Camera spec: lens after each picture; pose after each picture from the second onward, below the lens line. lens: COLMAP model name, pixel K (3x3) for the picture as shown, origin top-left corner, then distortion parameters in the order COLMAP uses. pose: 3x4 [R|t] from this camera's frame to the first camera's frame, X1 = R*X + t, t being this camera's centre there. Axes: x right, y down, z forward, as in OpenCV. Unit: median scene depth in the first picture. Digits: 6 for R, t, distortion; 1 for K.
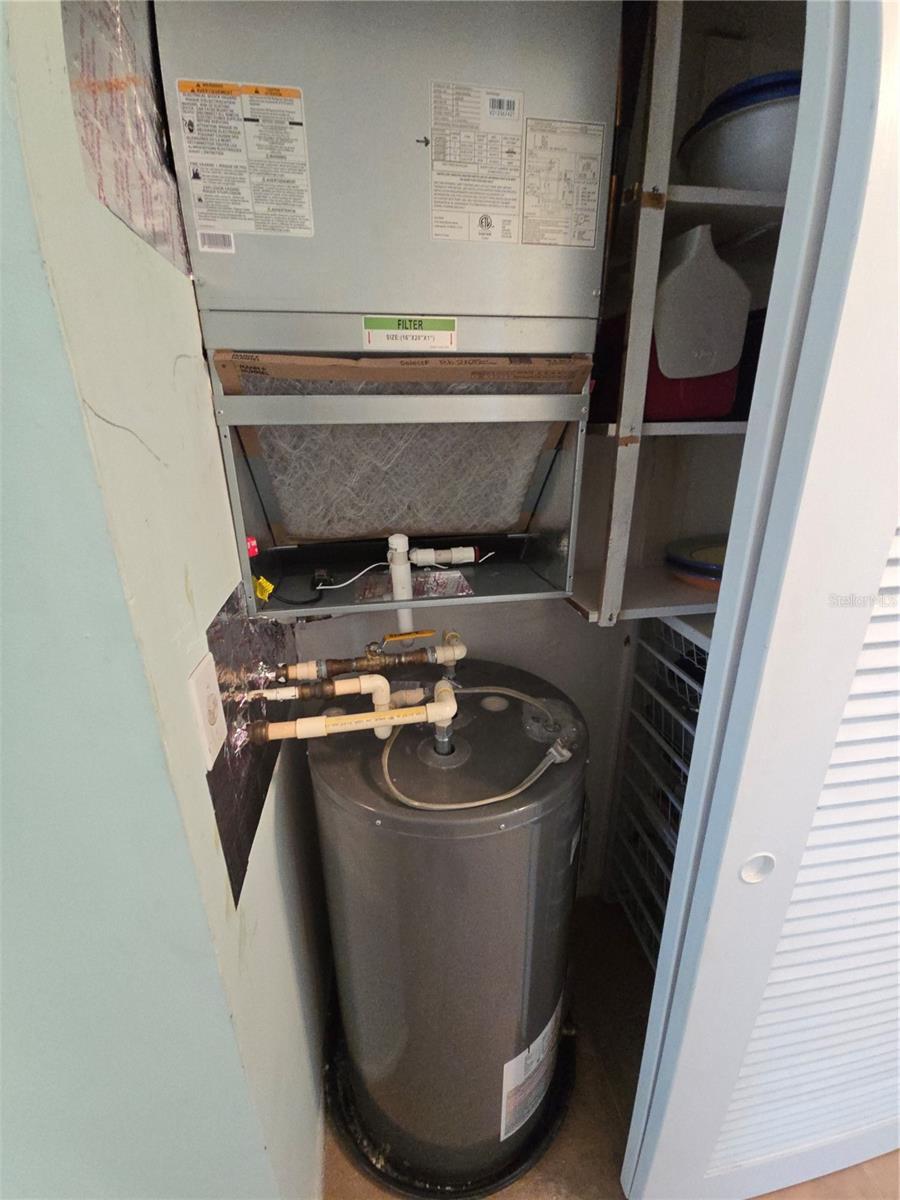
lens RADIAL K [[482.3, 0, 448.8], [0, 482.3, 595.7], [0, 0, 1]] dist [0.001680, -0.004889]
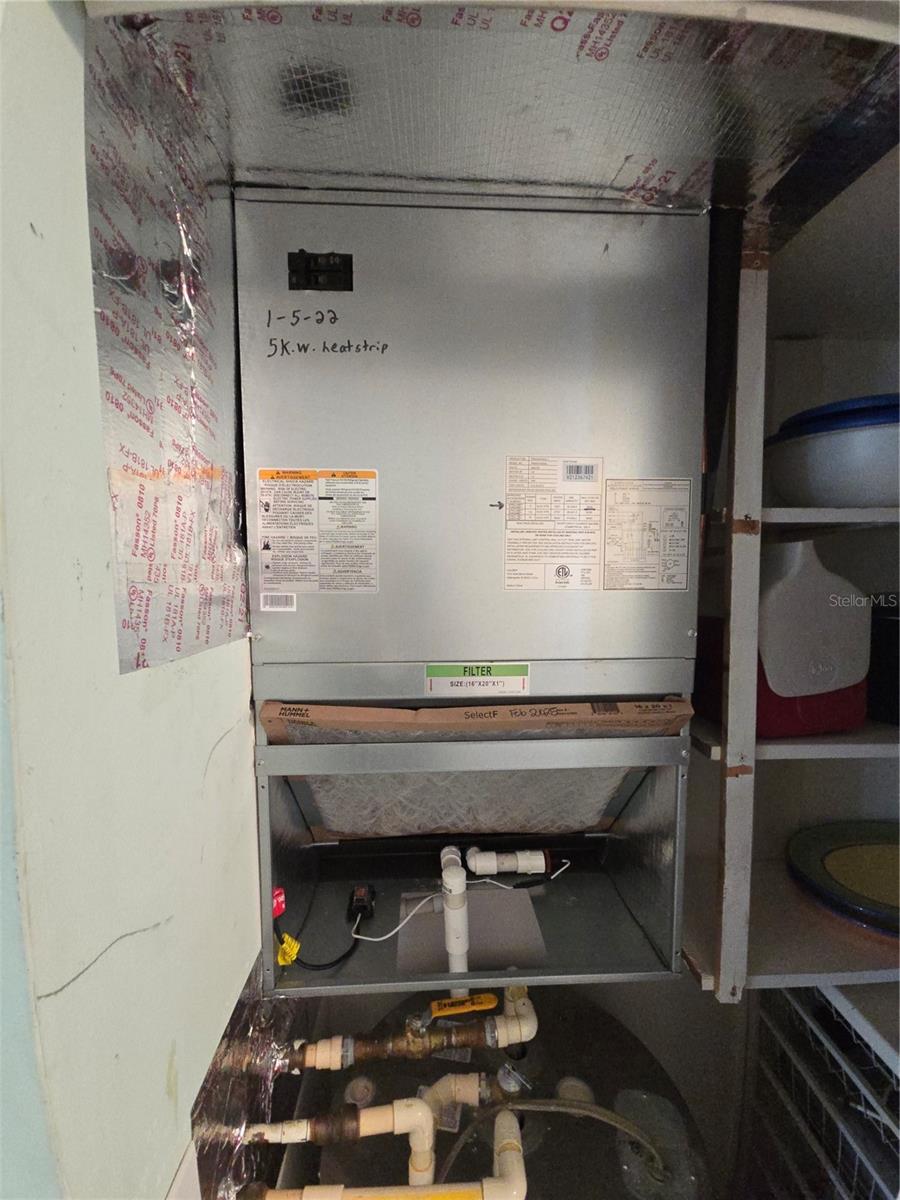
lens RADIAL K [[482.3, 0, 448.8], [0, 482.3, 595.7], [0, 0, 1]] dist [0.001680, -0.004889]
pose [[0.992679, 0.013780, -0.119993, -0.027666], [-0.046523, 0.960439, -0.274577, -0.452350], [0.111462, 0.278149, 0.954049, 0.105668]]
